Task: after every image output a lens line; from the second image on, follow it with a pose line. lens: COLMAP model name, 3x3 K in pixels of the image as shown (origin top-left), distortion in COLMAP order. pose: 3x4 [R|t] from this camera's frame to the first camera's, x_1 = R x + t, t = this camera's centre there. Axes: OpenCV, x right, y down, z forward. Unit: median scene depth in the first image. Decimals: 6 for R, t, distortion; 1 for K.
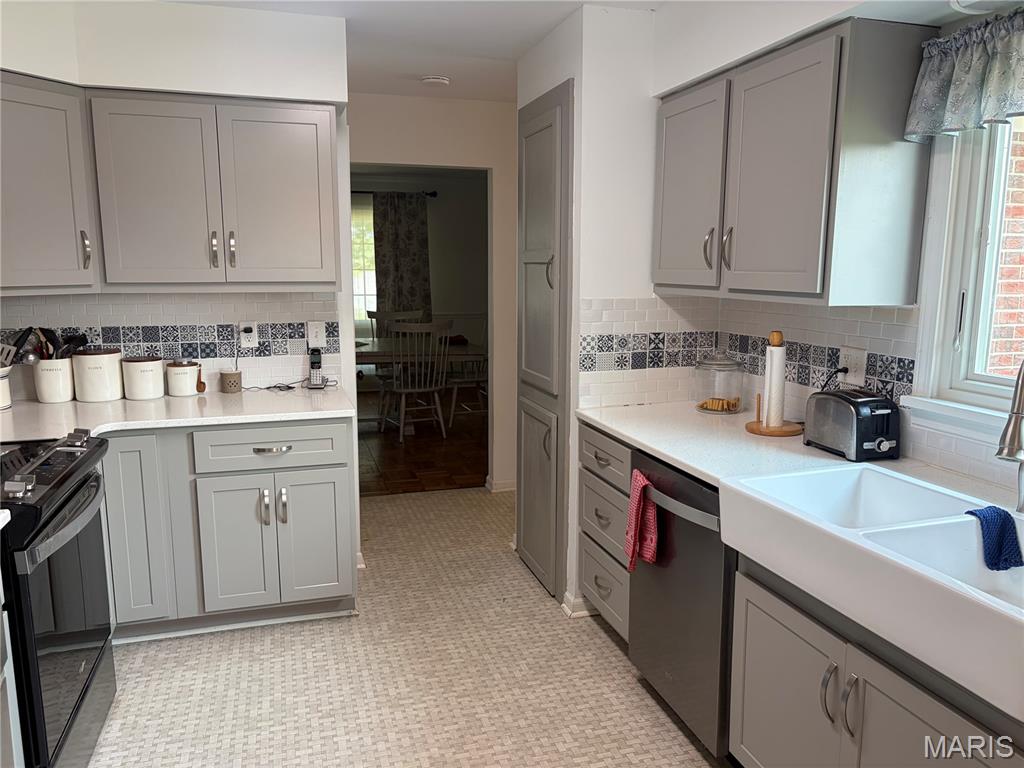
lens RADIAL K [[766.1, 0, 513.0], [0, 766.1, 388.3], [0, 0, 1]] dist [0.000544, 0.000350]
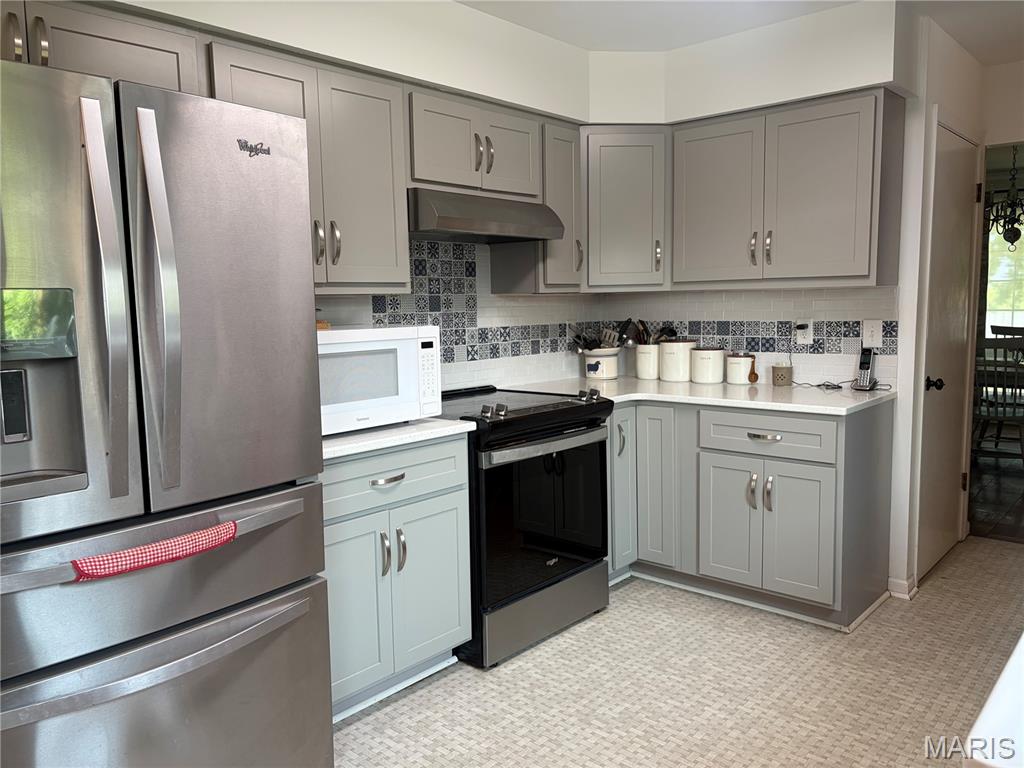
lens RADIAL K [[769.8, 0, 512.0], [0, 769.8, 384.0], [0, 0, 1]] dist [0.003972, 0.000419]
pose [[0.516443, 0.079084, -0.852662, 0.351205], [-0.114491, 0.993163, 0.022770, 0.021862], [0.848633, 0.085862, 0.521967, 0.143340]]
